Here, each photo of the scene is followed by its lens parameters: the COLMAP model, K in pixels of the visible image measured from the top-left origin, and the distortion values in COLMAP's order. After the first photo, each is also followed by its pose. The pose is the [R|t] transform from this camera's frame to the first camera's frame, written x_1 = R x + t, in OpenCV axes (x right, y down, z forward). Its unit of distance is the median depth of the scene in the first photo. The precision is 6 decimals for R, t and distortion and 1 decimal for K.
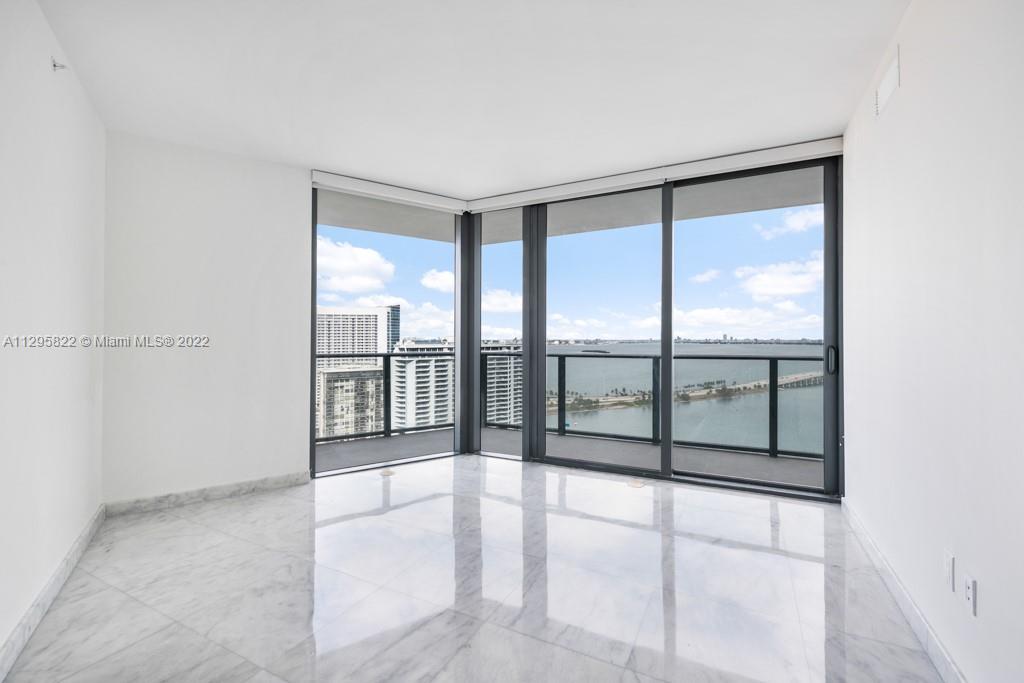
lens RADIAL K [[434.7, 0, 523.4], [0, 434.7, 327.8], [0, 0, 1]] dist [-0.000903, -0.000153]
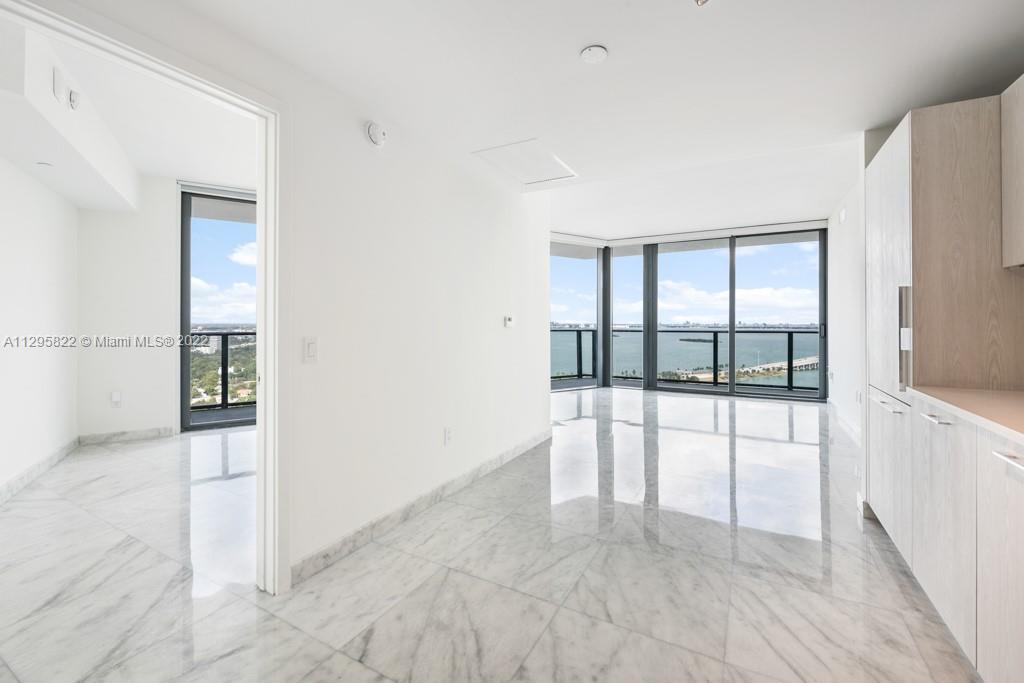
lens RADIAL K [[434.7, 0, 500.9], [0, 434.7, 314.2], [0, 0, 1]] dist [-0.000903, -0.000153]
pose [[0.998252, -0.000967, -0.059100, -0.476119], [0.001627, 0.999937, 0.011117, -0.021196], [0.059086, -0.011193, 0.998190, -0.795772]]
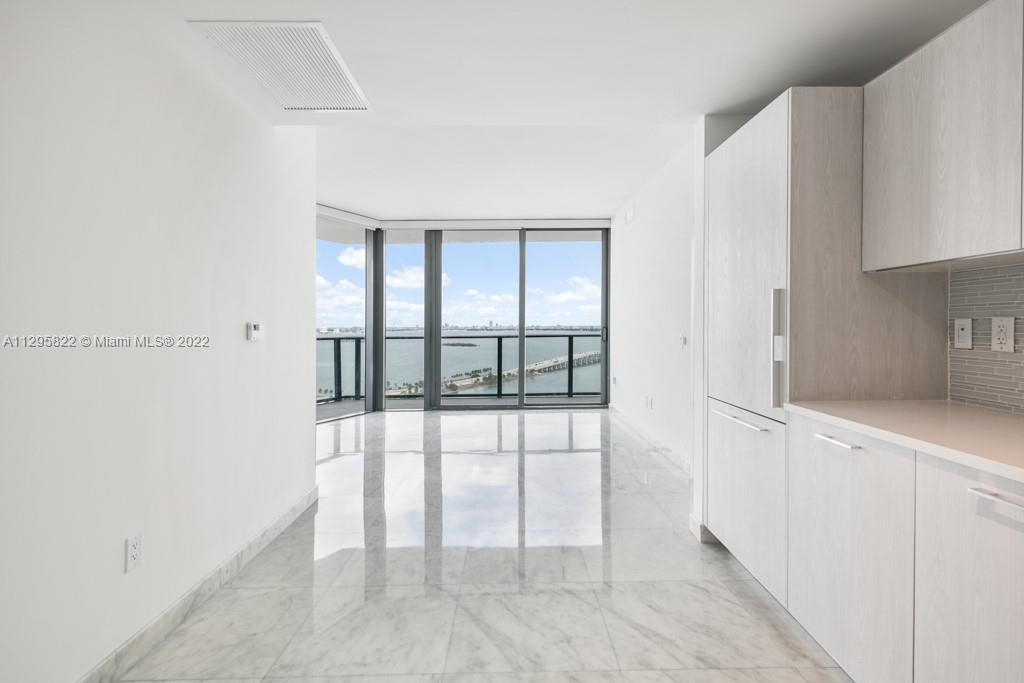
lens RADIAL K [[517.8, 0, 516.8], [0, 517.8, 326.0], [0, 0, 1]] dist [0.022859, -0.000966]
pose [[0.886690, -0.008710, 0.462283, -0.518831], [-0.005741, 0.999538, 0.029844, -0.023097], [-0.462330, -0.029117, 0.886230, -0.634506]]
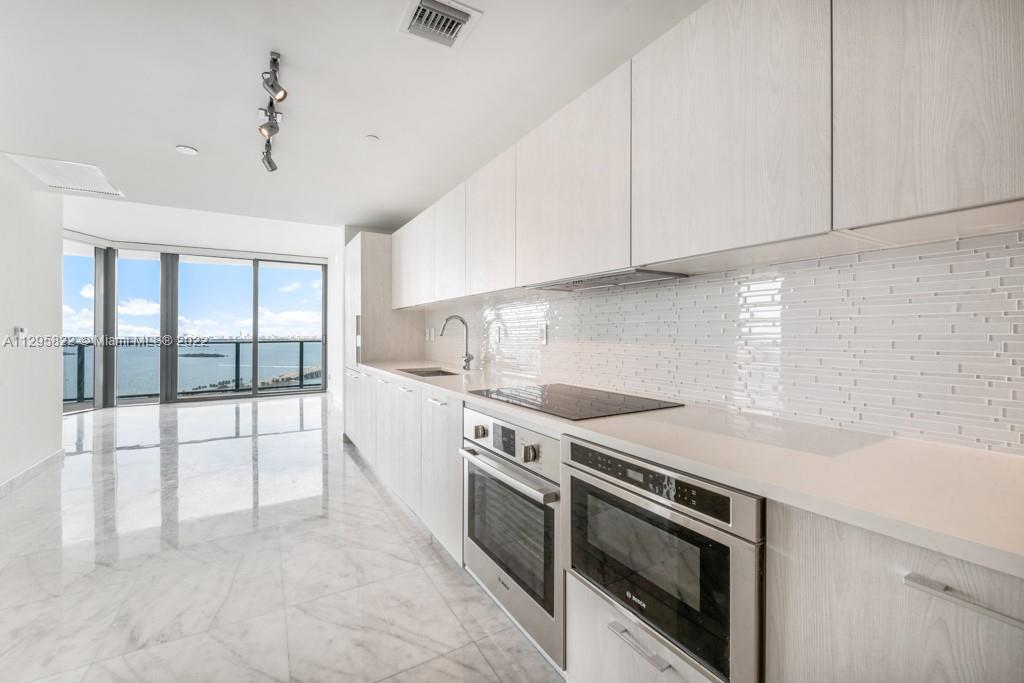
lens RADIAL K [[434.7, 0, 517.4], [0, 434.7, 336.2], [0, 0, 1]] dist [-0.000903, -0.000153]
pose [[0.543126, -0.005663, 0.839632, -0.678739], [-0.021298, 0.999563, 0.020519, -0.025435], [-0.839381, -0.029026, 0.542768, -1.107293]]
